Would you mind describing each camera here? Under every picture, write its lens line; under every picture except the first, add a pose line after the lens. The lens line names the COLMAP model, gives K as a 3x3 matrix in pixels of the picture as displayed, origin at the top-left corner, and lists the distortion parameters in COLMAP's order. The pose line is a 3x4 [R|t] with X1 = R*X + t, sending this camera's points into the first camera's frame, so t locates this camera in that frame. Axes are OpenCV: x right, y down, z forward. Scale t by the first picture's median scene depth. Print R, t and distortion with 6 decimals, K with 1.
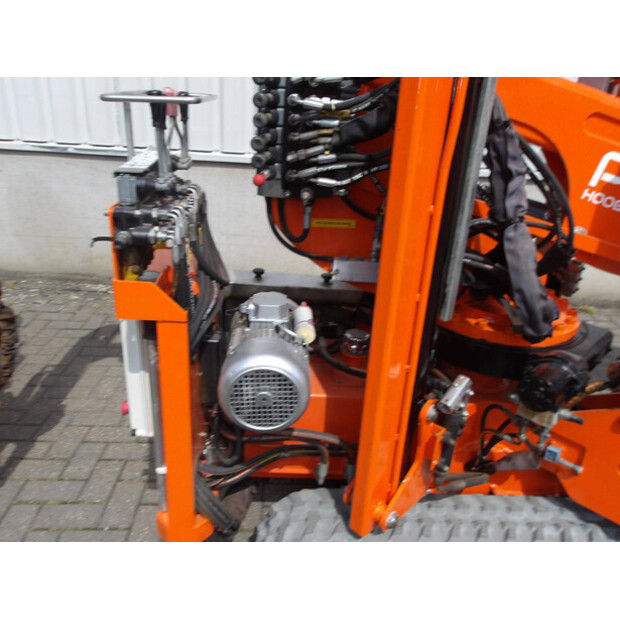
lens RADIAL K [[510.6, 0, 312.0], [0, 510.6, 304.6], [0, 0, 1]] dist [0.002887, -0.005698]
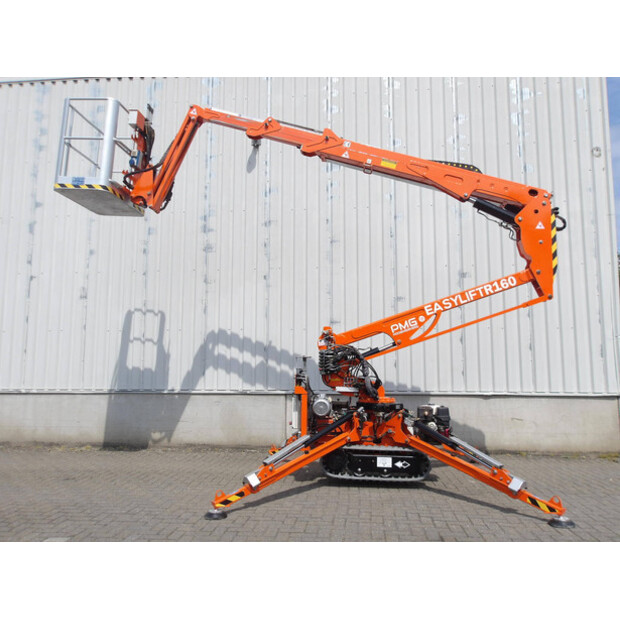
lens RADIAL K [[510.6, 0, 312.0], [0, 510.6, 304.6], [0, 0, 1]] dist [0.002887, -0.005698]
pose [[0.991054, -0.075533, -0.110029, 0.389156], [0.004831, 0.844195, -0.536014, 1.717227], [0.133373, 0.530687, 0.837008, -3.269632]]
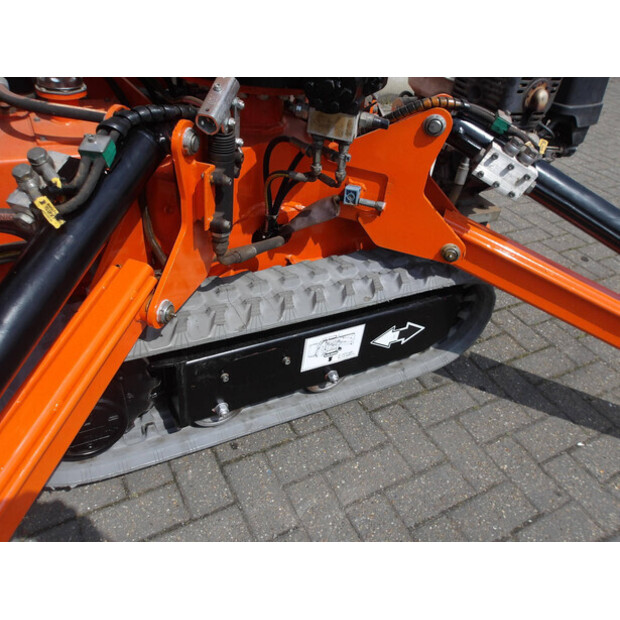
lens RADIAL K [[510.6, 0, 312.0], [0, 510.6, 304.6], [0, 0, 1]] dist [0.002887, -0.005698]
pose [[0.899615, -0.243282, 0.362637, 0.078035], [0.129979, 0.941975, 0.309496, 0.201530], [-0.416890, -0.231292, 0.879037, 0.276885]]
